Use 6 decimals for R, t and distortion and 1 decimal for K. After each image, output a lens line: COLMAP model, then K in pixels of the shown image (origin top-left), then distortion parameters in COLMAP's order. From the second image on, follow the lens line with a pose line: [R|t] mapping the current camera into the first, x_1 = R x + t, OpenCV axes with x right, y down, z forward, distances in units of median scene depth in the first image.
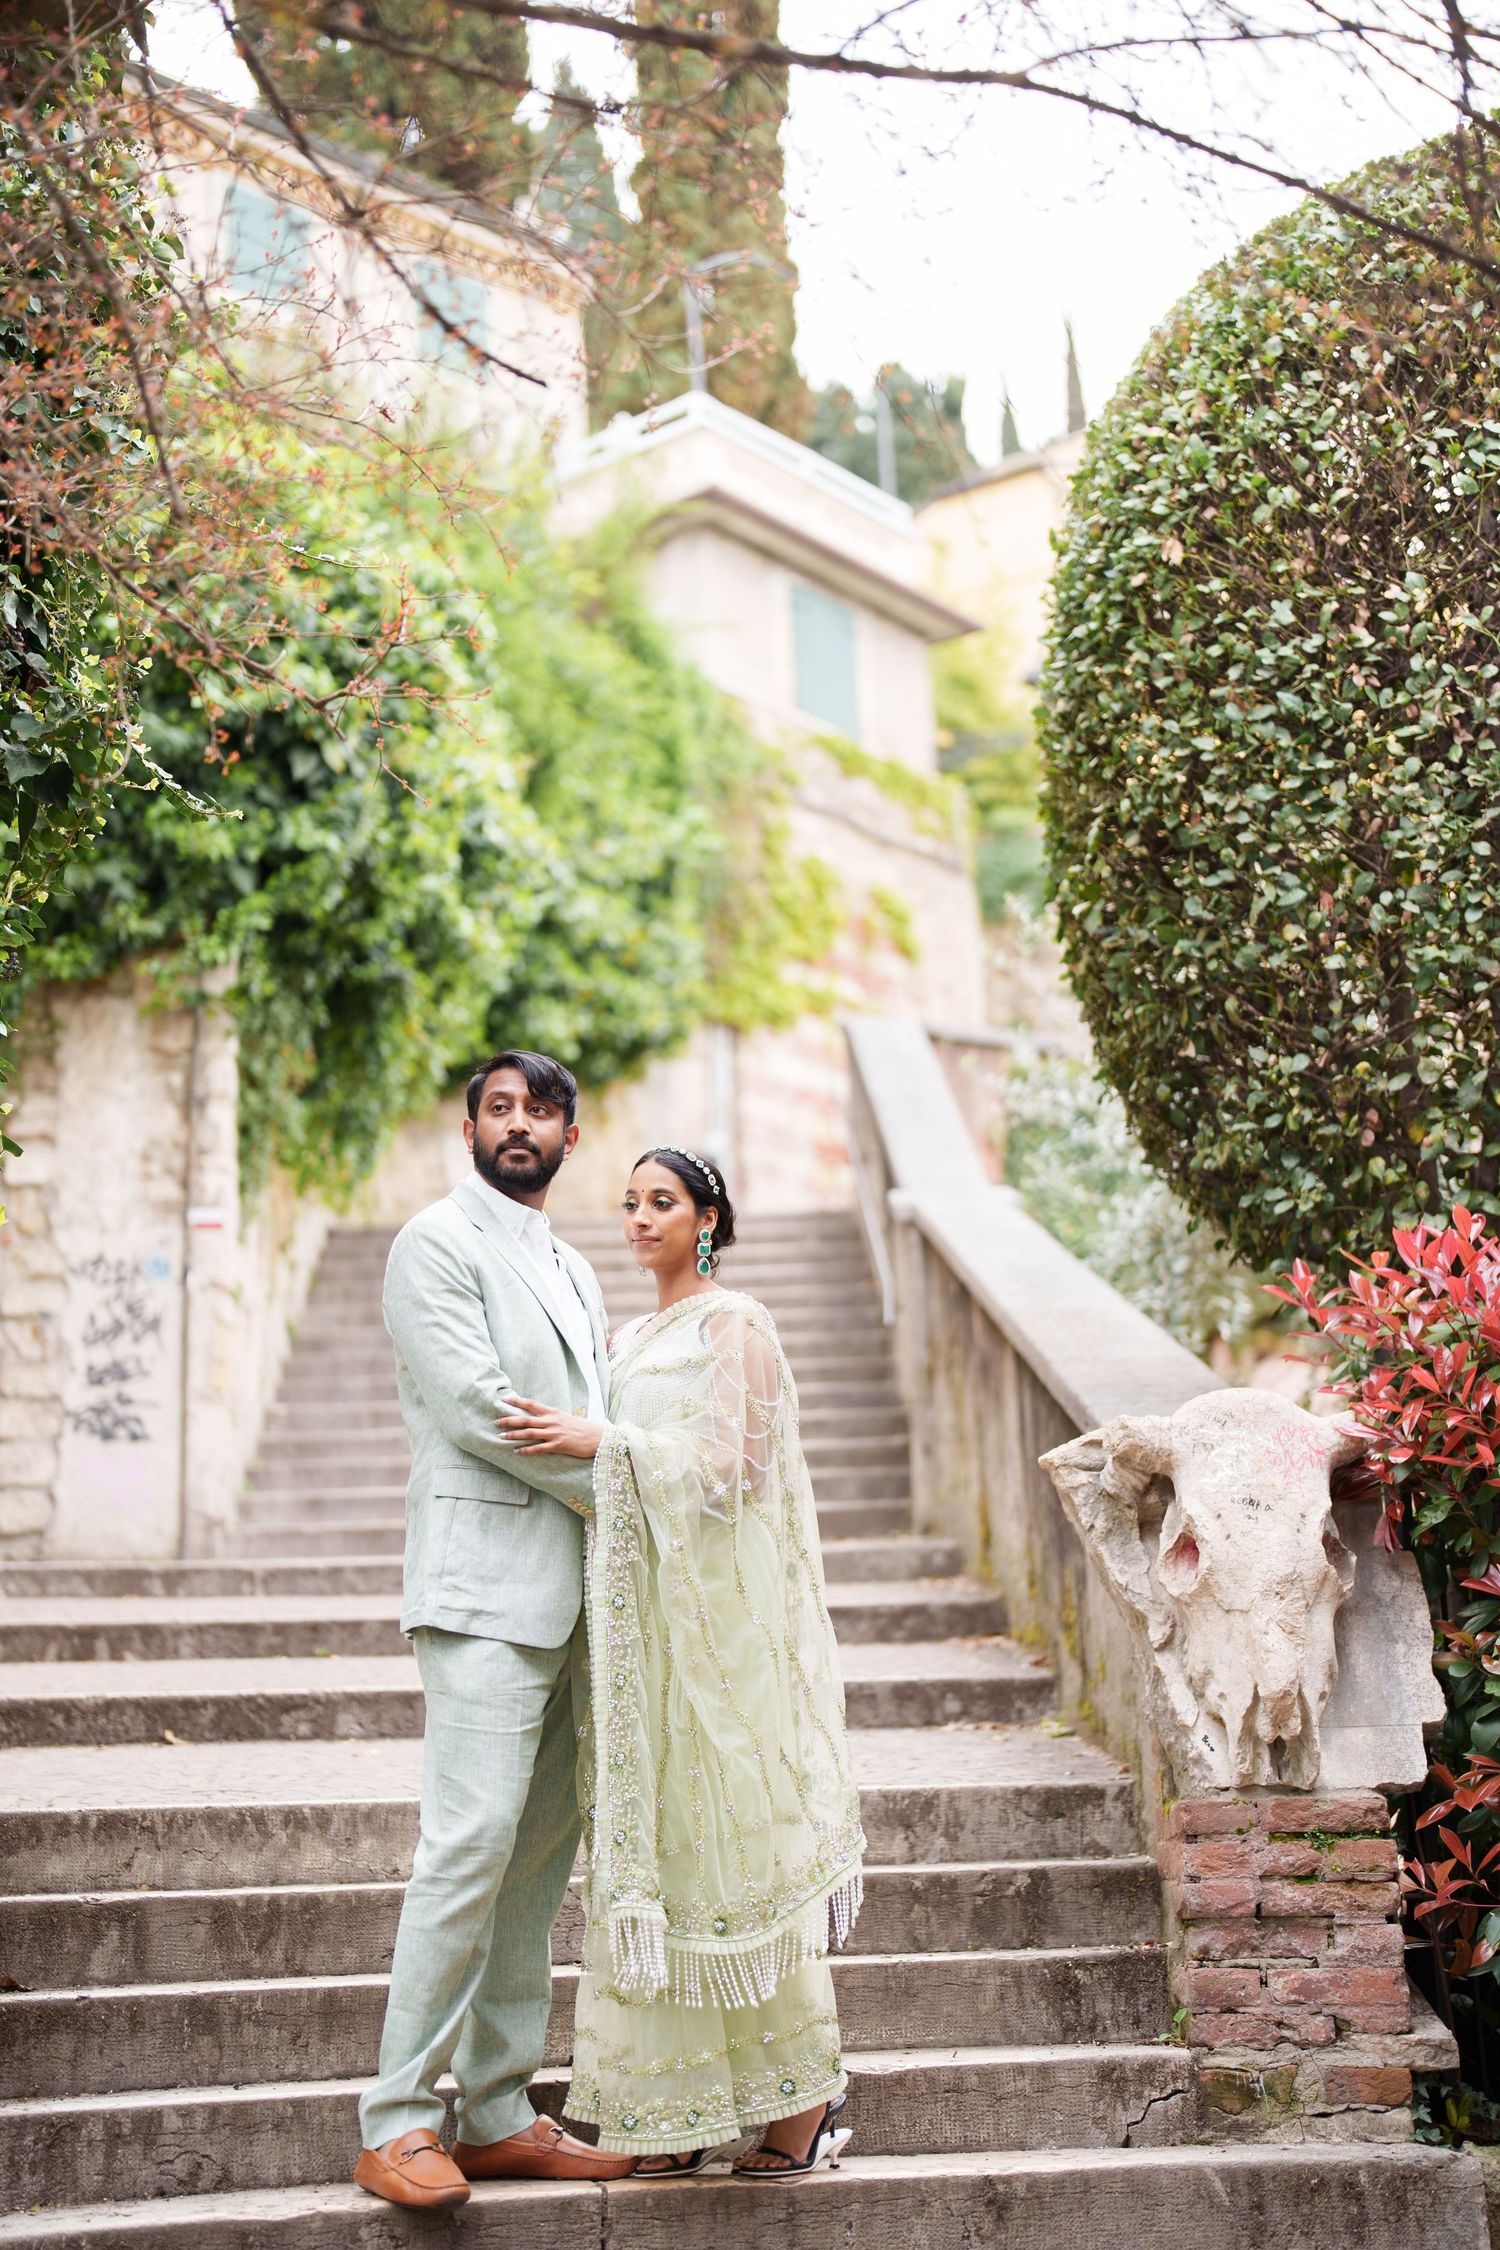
lens RADIAL K [[3177.3, 0, 714.6], [0, 3177.3, 1159.2], [0, 0, 1]] dist [-0.155262, 1.050045]
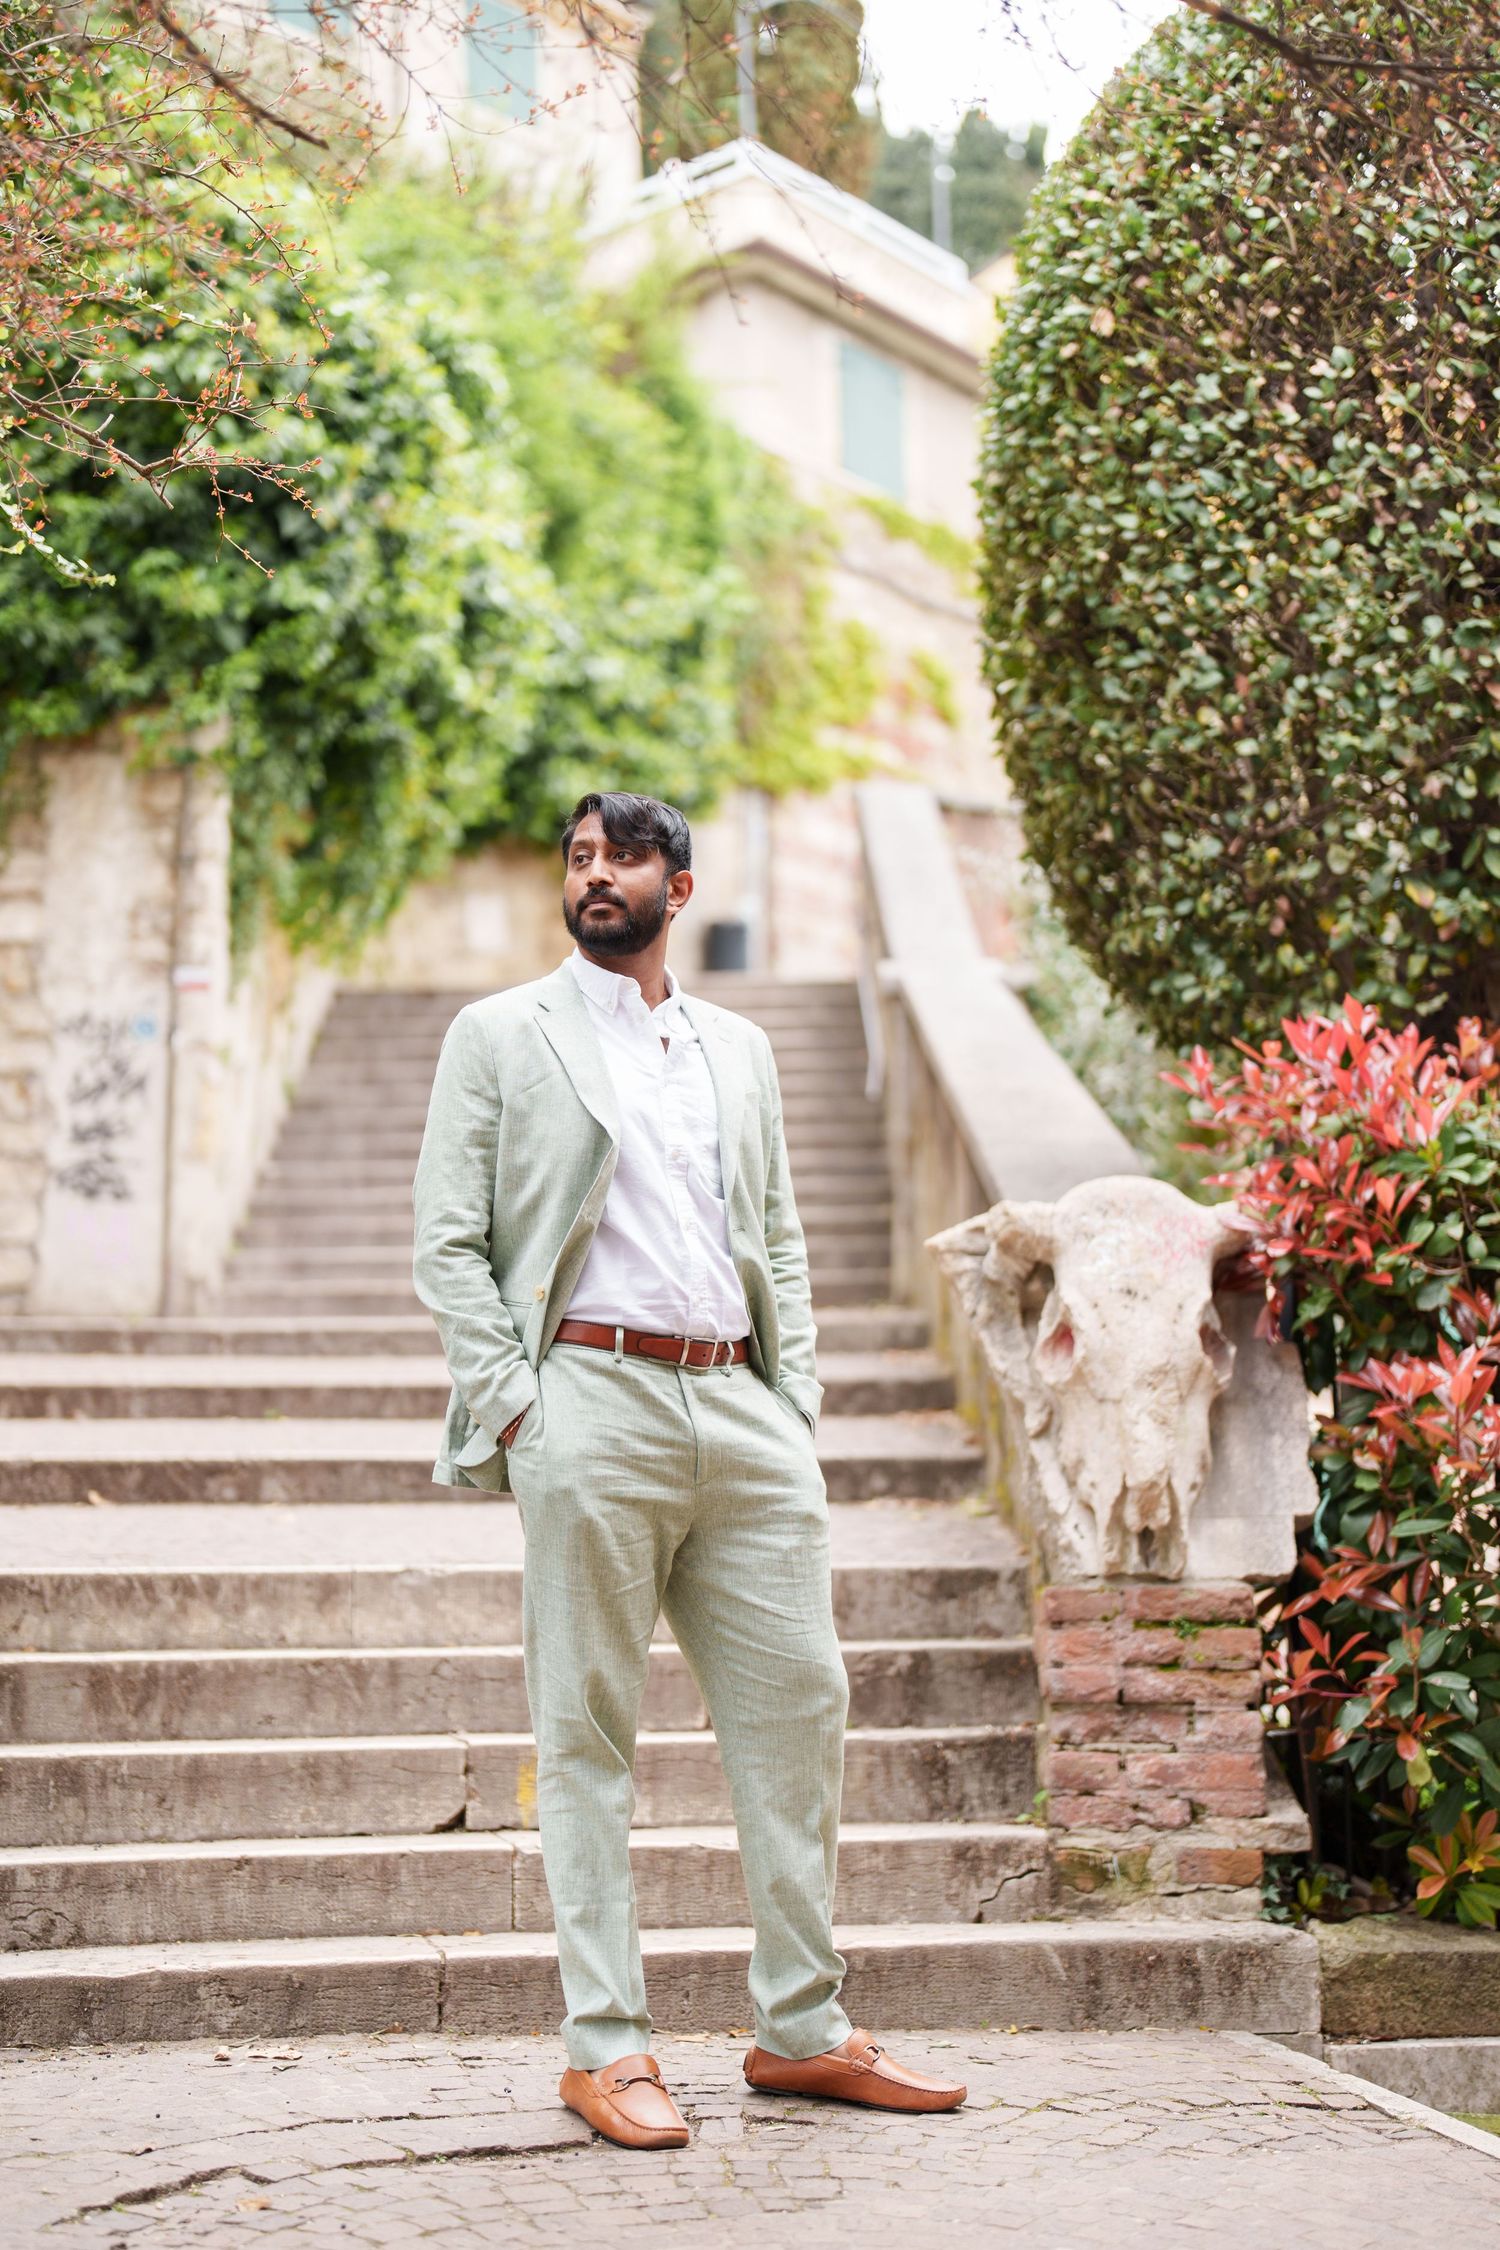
lens RADIAL K [[3180.6, 0, 760.0], [0, 3180.6, 1133.2], [0, 0, 1]] dist [-0.163608, 1.157546]
pose [[0.999791, 0.018811, -0.007961, 0.053048], [-0.018235, 0.997582, 0.067065, -0.005591], [0.009203, -0.066906, 0.997717, 0.005136]]
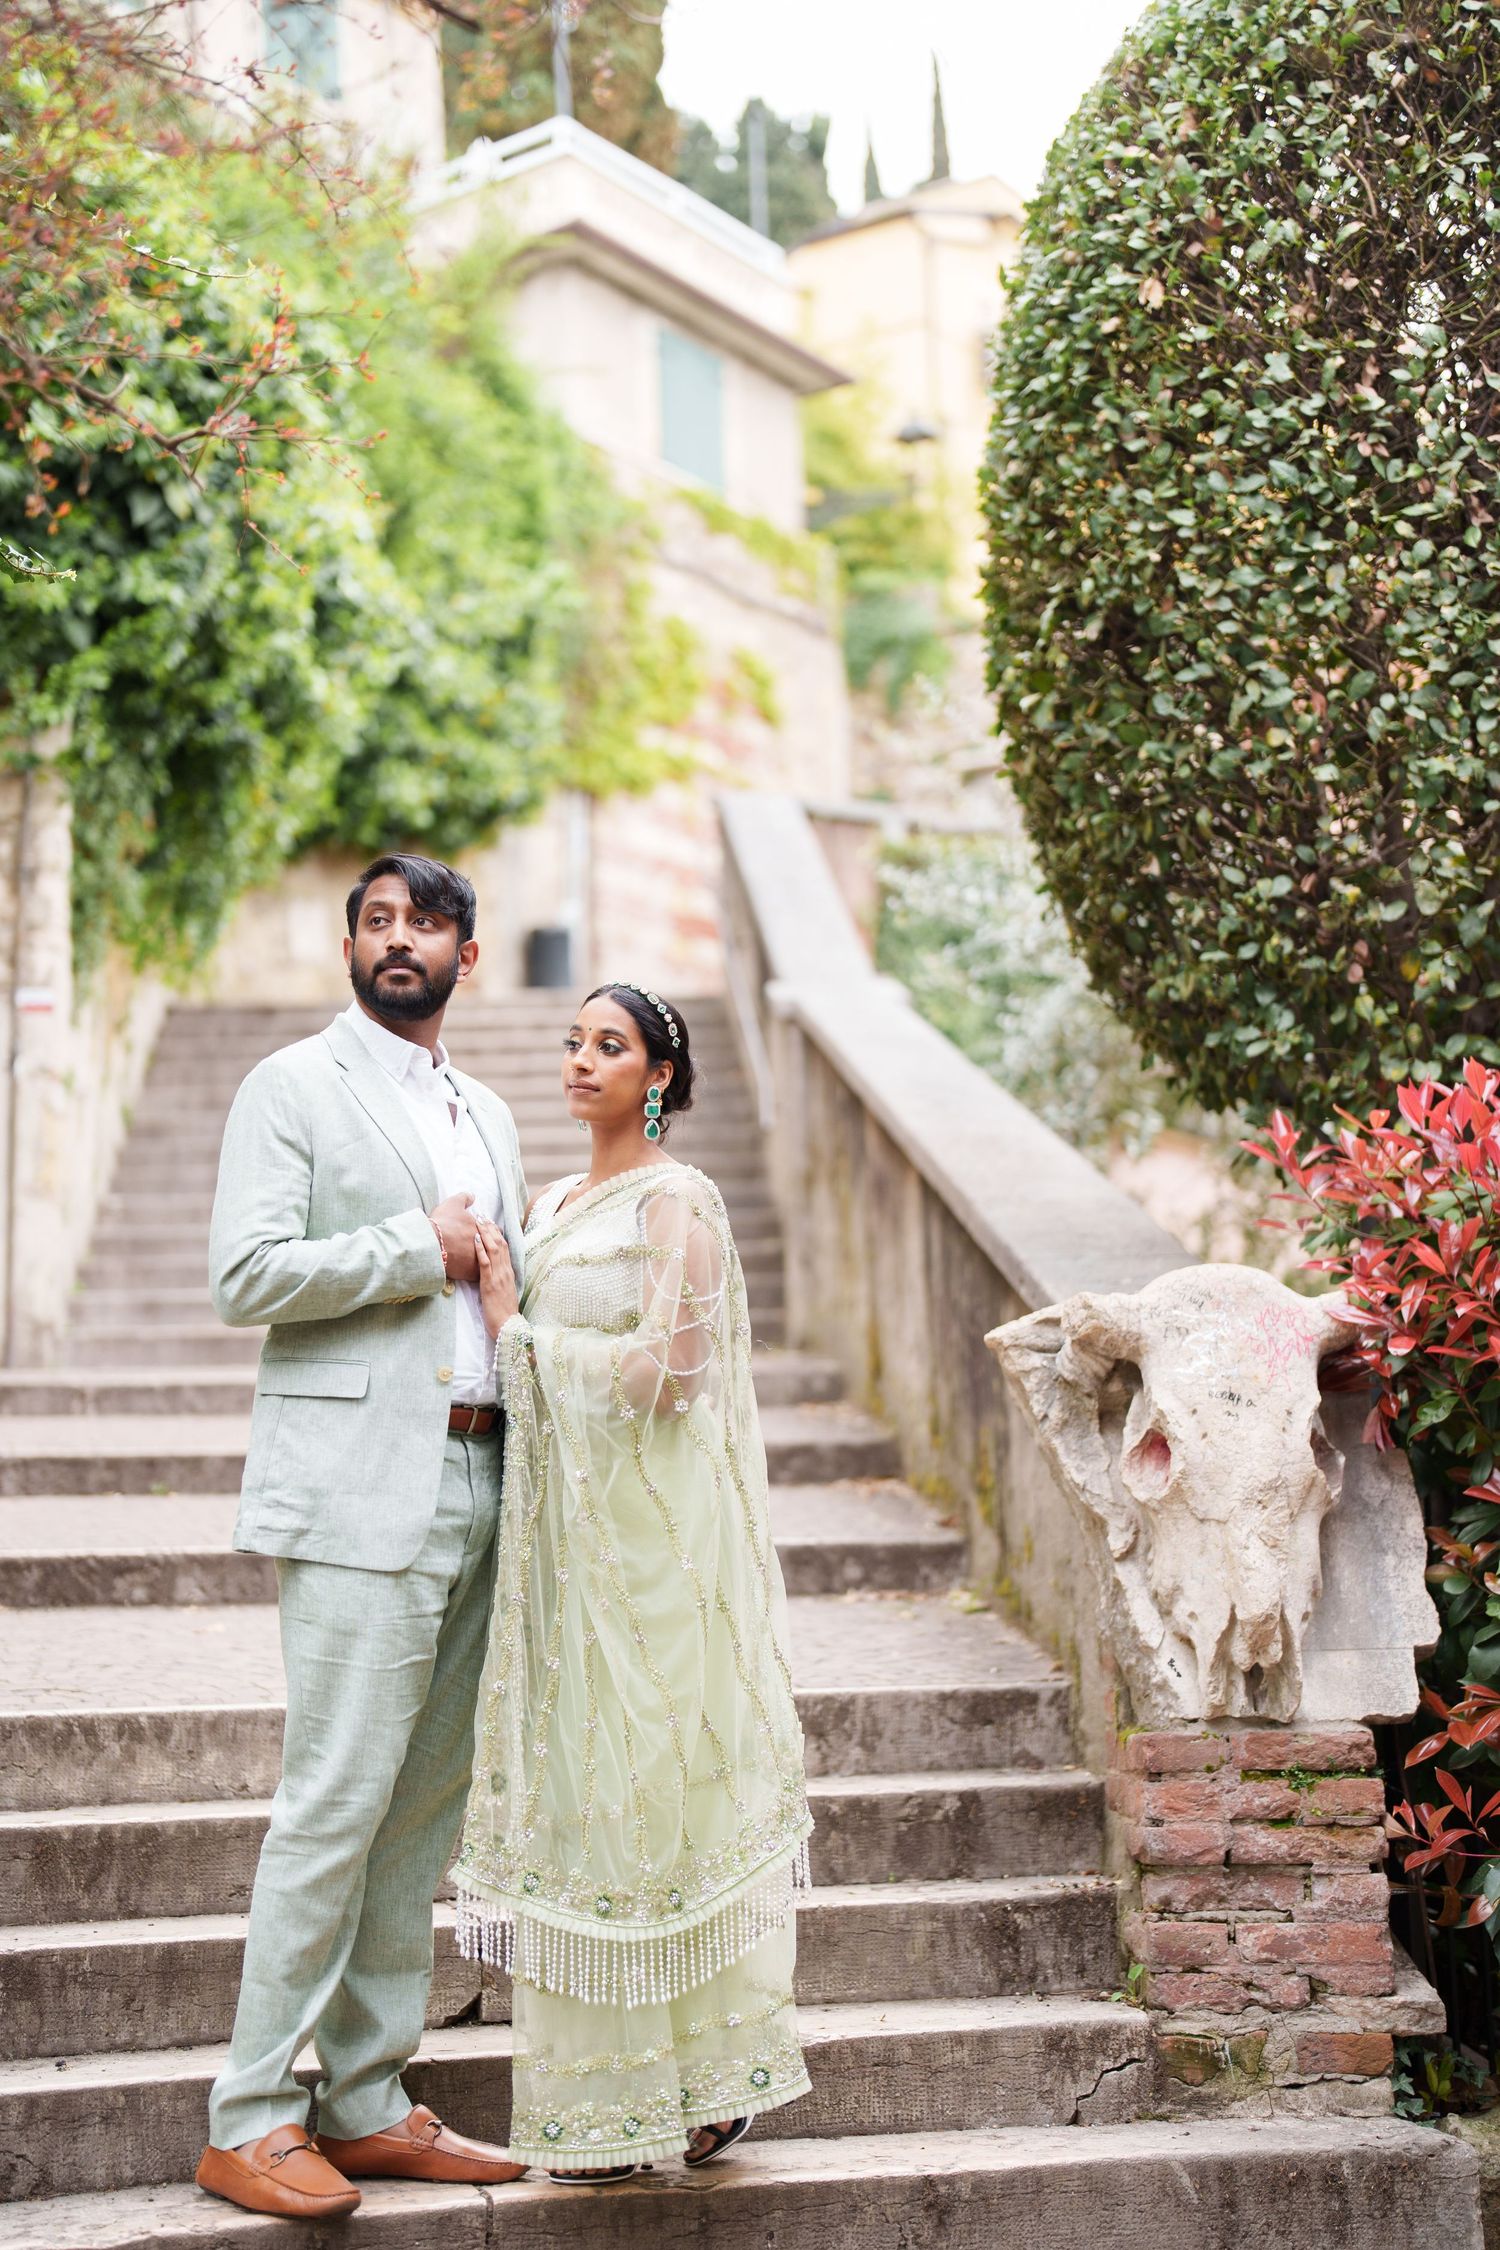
lens RADIAL K [[3181.1, 0, 715.6], [0, 3181.1, 1162.9], [0, 0, 1]] dist [-0.156133, 1.044297]
pose [[0.998506, 0.016630, 0.052056, -0.017335], [-0.020615, 0.996820, 0.076969, -0.018133], [-0.050610, -0.077927, 0.995674, 0.120632]]
